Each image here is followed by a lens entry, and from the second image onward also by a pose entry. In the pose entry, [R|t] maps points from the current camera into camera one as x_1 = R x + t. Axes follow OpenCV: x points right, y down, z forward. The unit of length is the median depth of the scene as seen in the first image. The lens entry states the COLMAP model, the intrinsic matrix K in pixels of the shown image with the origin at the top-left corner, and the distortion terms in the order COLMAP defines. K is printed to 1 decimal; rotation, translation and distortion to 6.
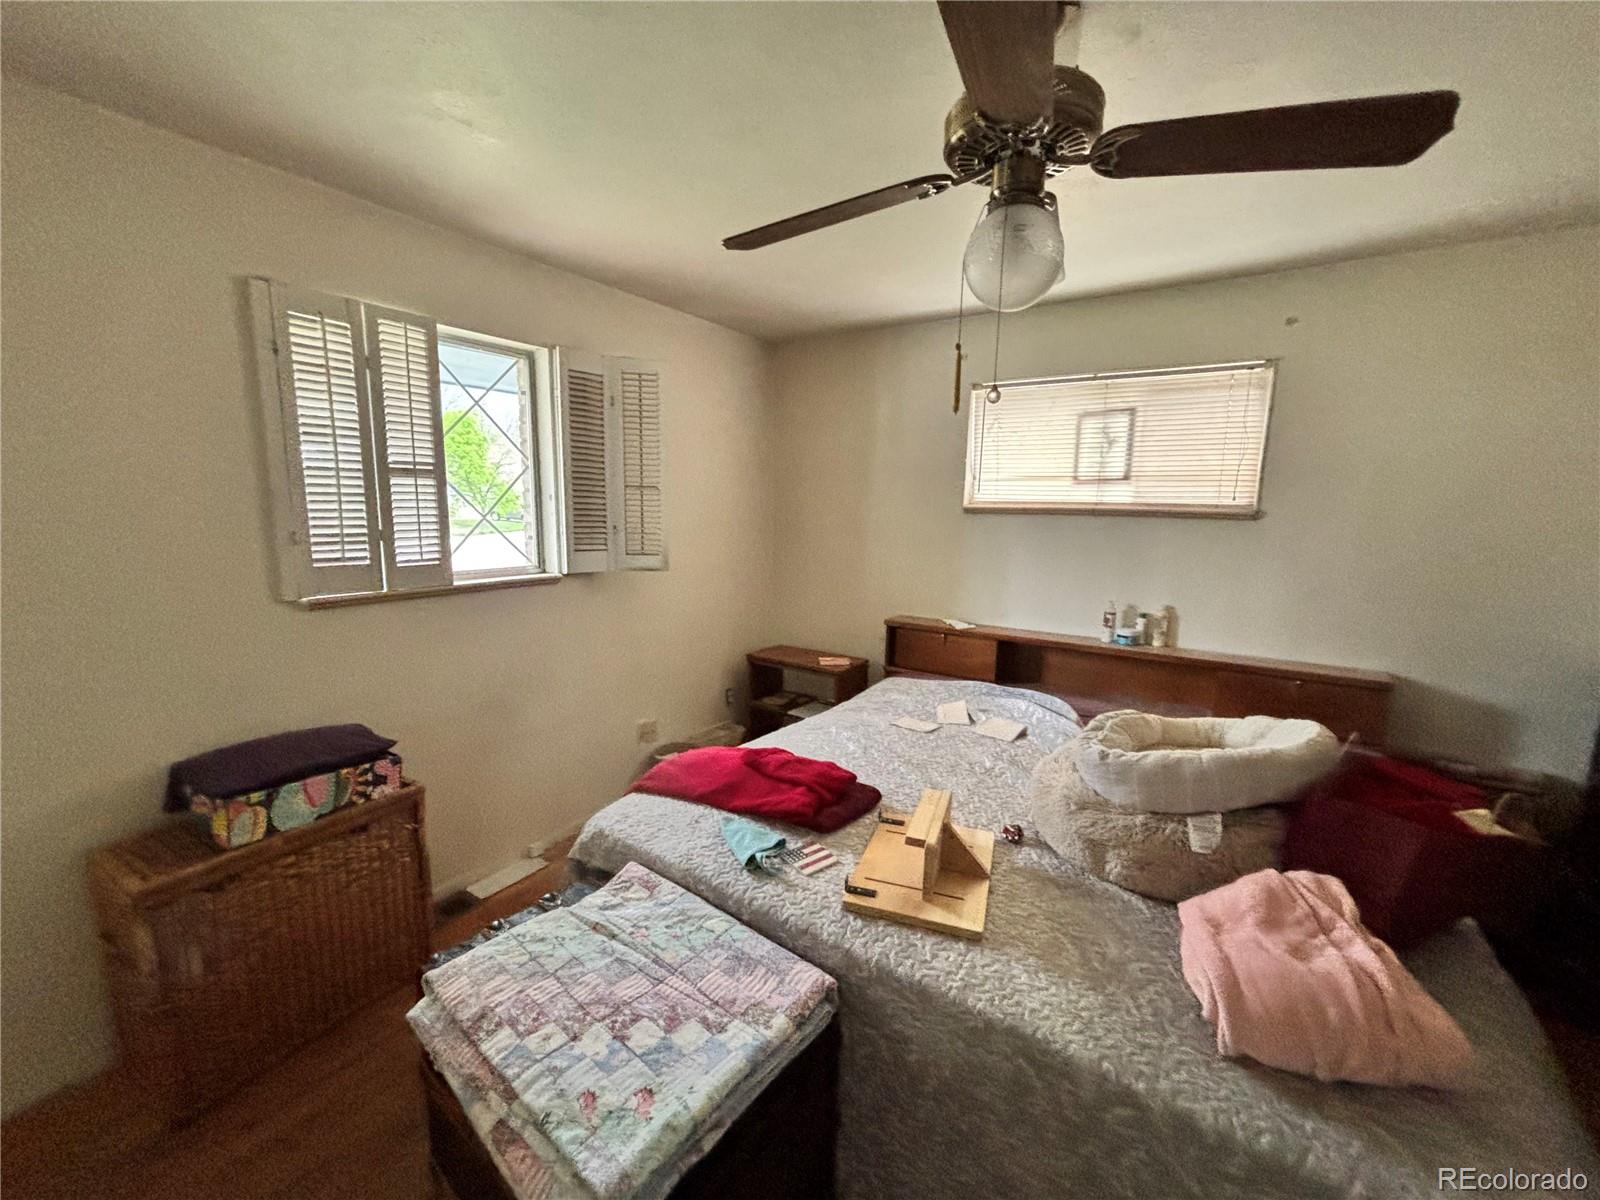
lens RADIAL K [[642.5, 0, 793.6], [0, 642.5, 598.6], [0, 0, 1]] dist [0.000526, 0.000140]
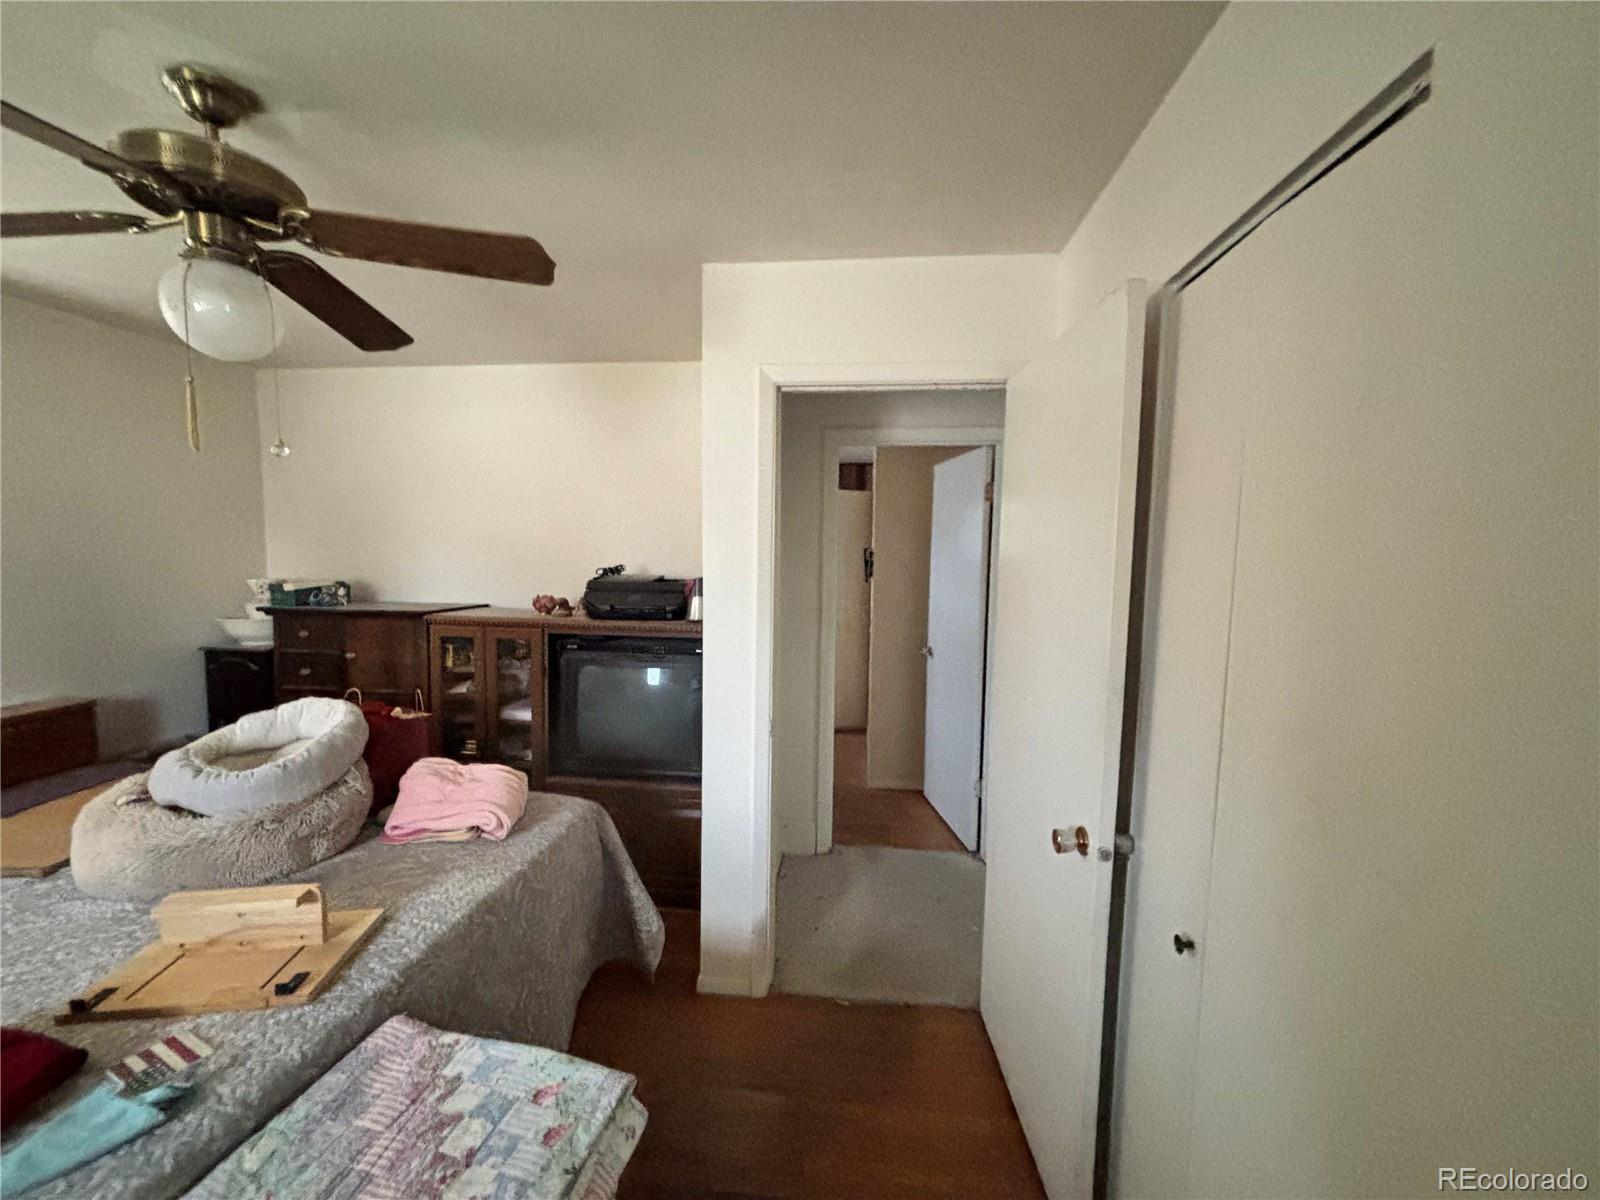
lens RADIAL K [[642.5, 0, 797.3], [0, 642.5, 601.1], [0, 0, 1]] dist [0.000526, 0.000140]
pose [[-0.473493, -0.091262, 0.876057, -1.054750], [0.103838, 0.981898, 0.158411, -0.149633], [-0.874655, 0.165974, -0.455445, 0.776279]]
